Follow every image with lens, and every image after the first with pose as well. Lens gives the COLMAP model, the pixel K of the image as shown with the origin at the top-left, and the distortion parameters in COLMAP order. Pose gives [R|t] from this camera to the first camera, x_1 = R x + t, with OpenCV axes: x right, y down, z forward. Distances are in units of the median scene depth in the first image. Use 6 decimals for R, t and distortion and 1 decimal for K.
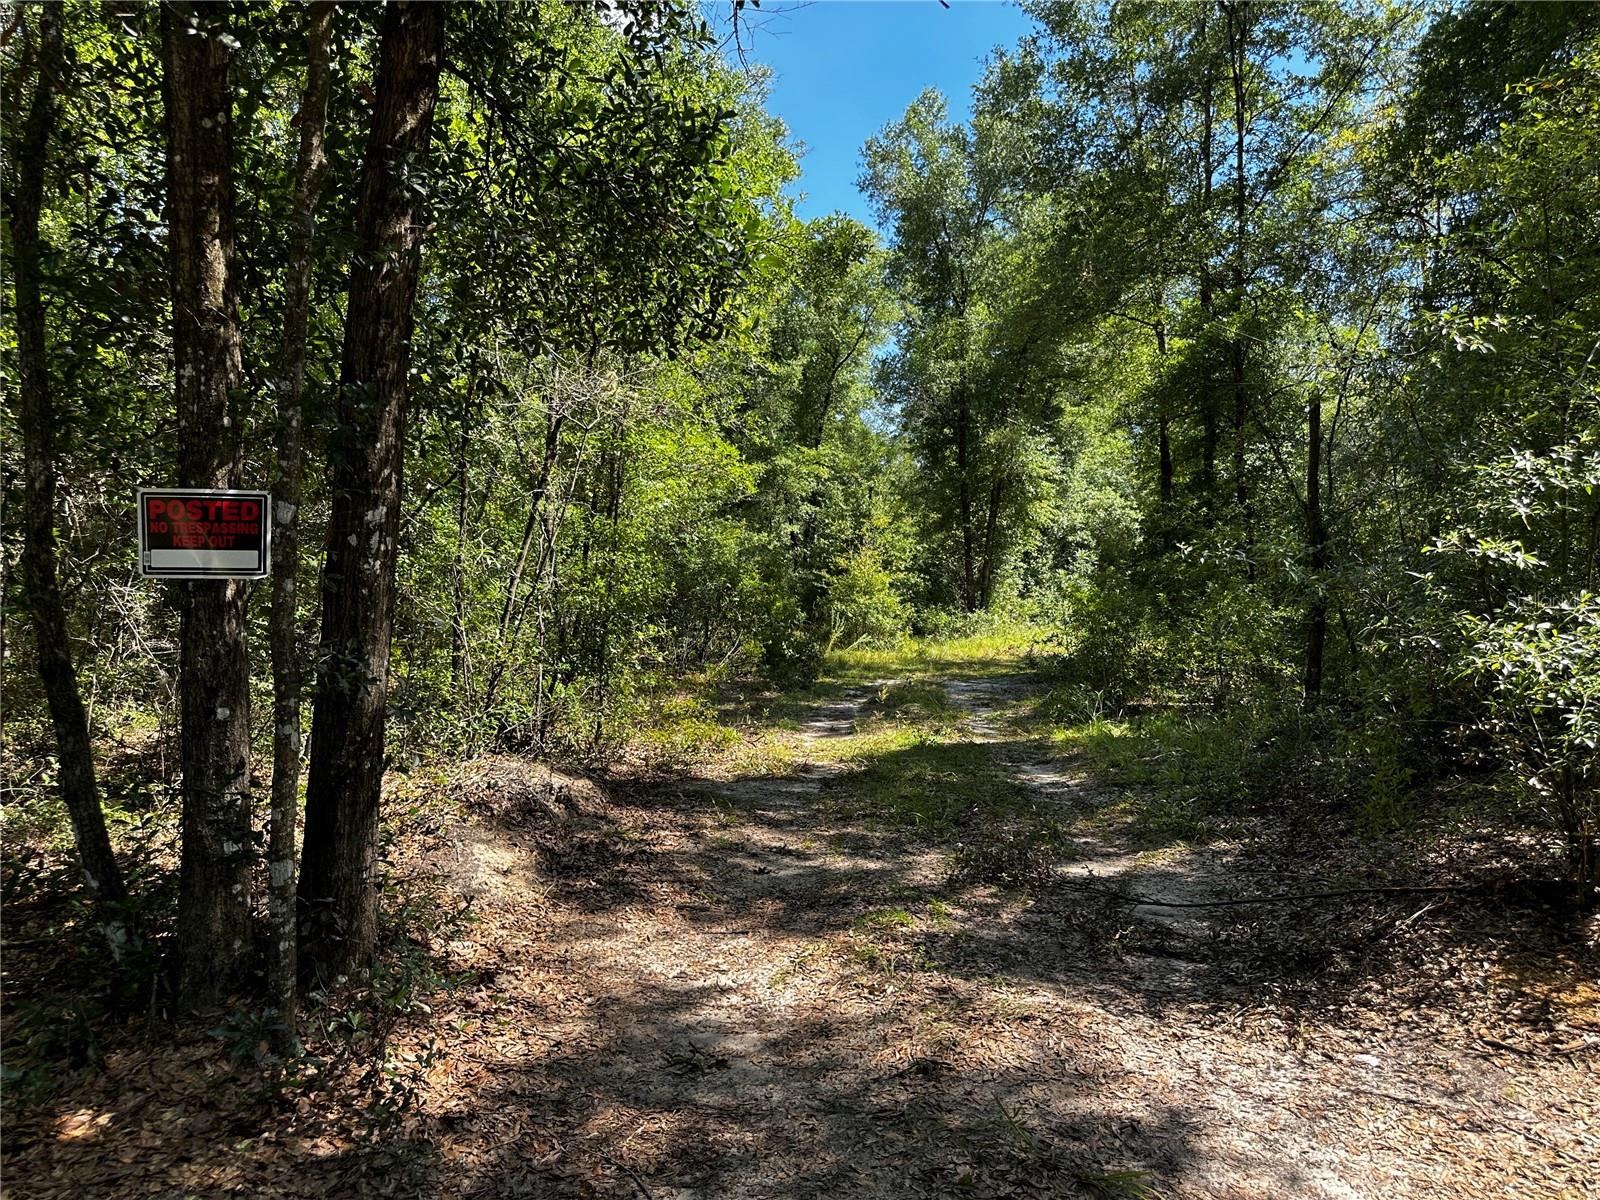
lens RADIAL K [[1128.4, 0, 803.0], [0, 1128.4, 592.1], [0, 0, 1]] dist [0.033370, -0.044030]
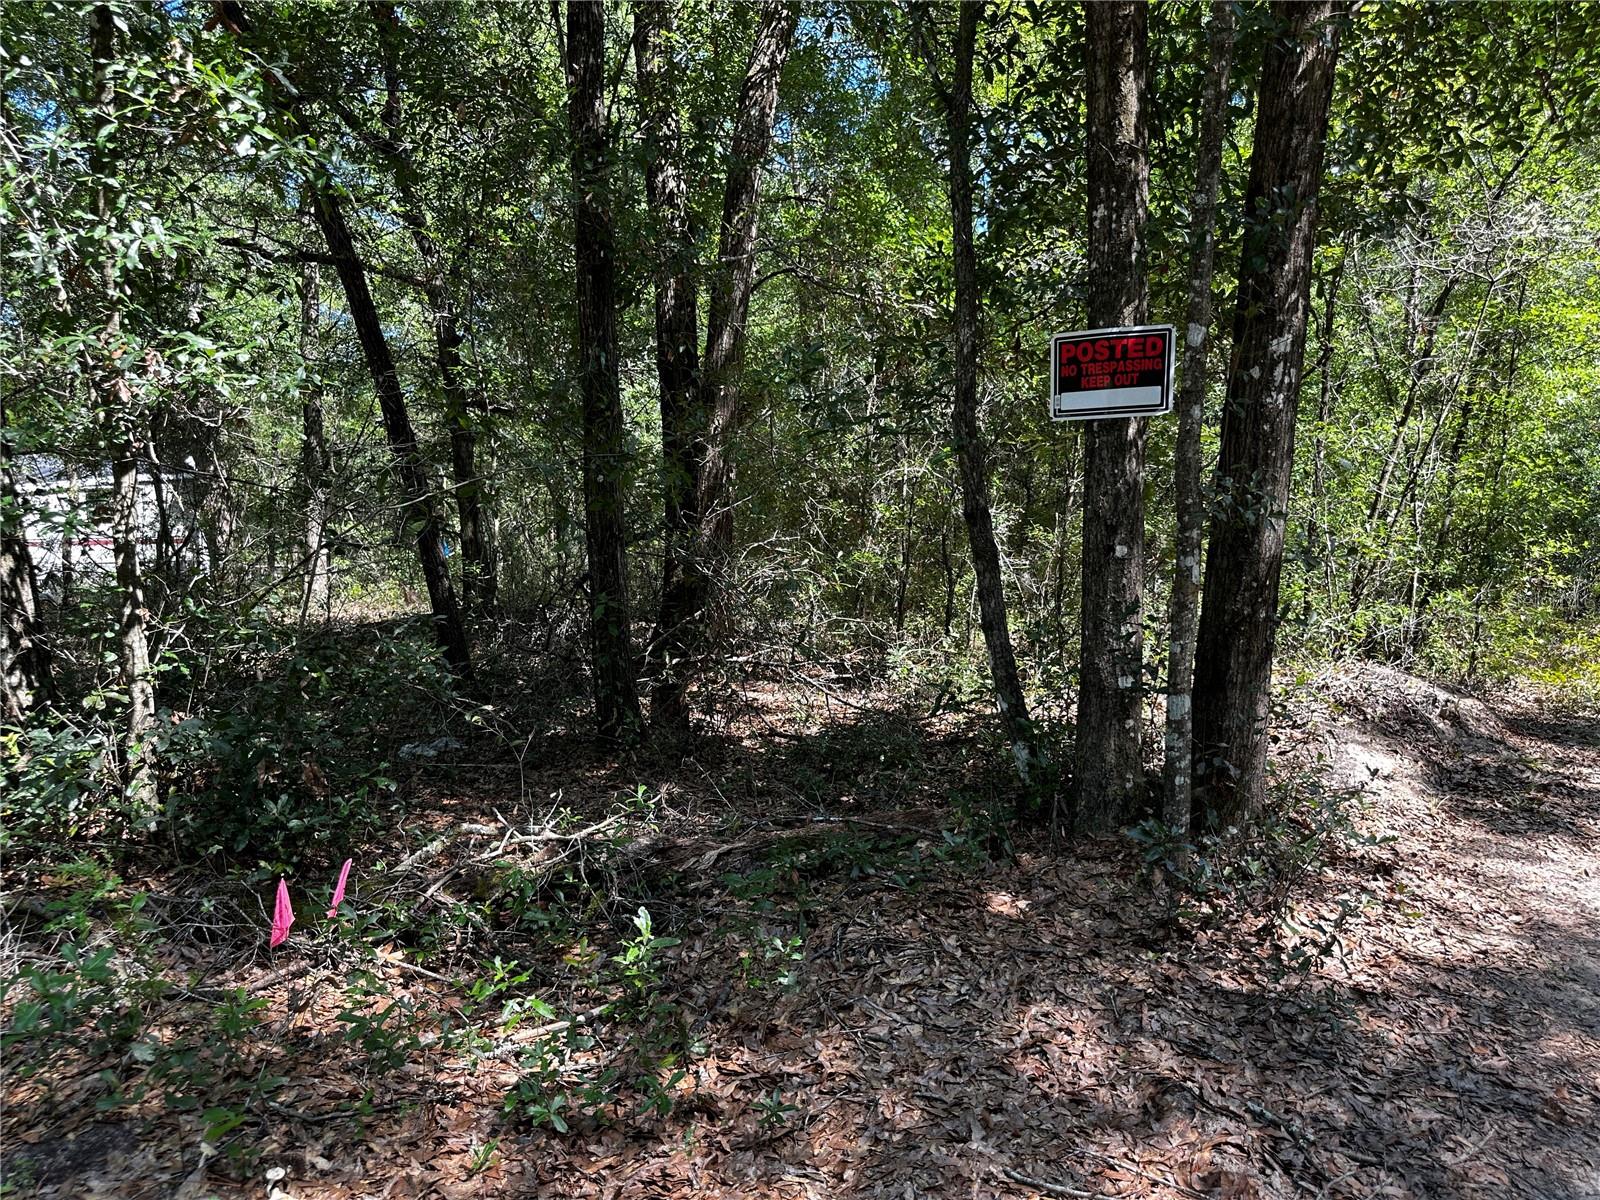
lens RADIAL K [[1128.4, 0, 801.8], [0, 1128.4, 598.5], [0, 0, 1]] dist [0.033370, -0.044030]
pose [[0.774359, 0.036075, -0.631717, -0.078300], [-0.009670, 0.998931, 0.045193, 0.093359], [0.632673, -0.028887, 0.773880, 0.024106]]
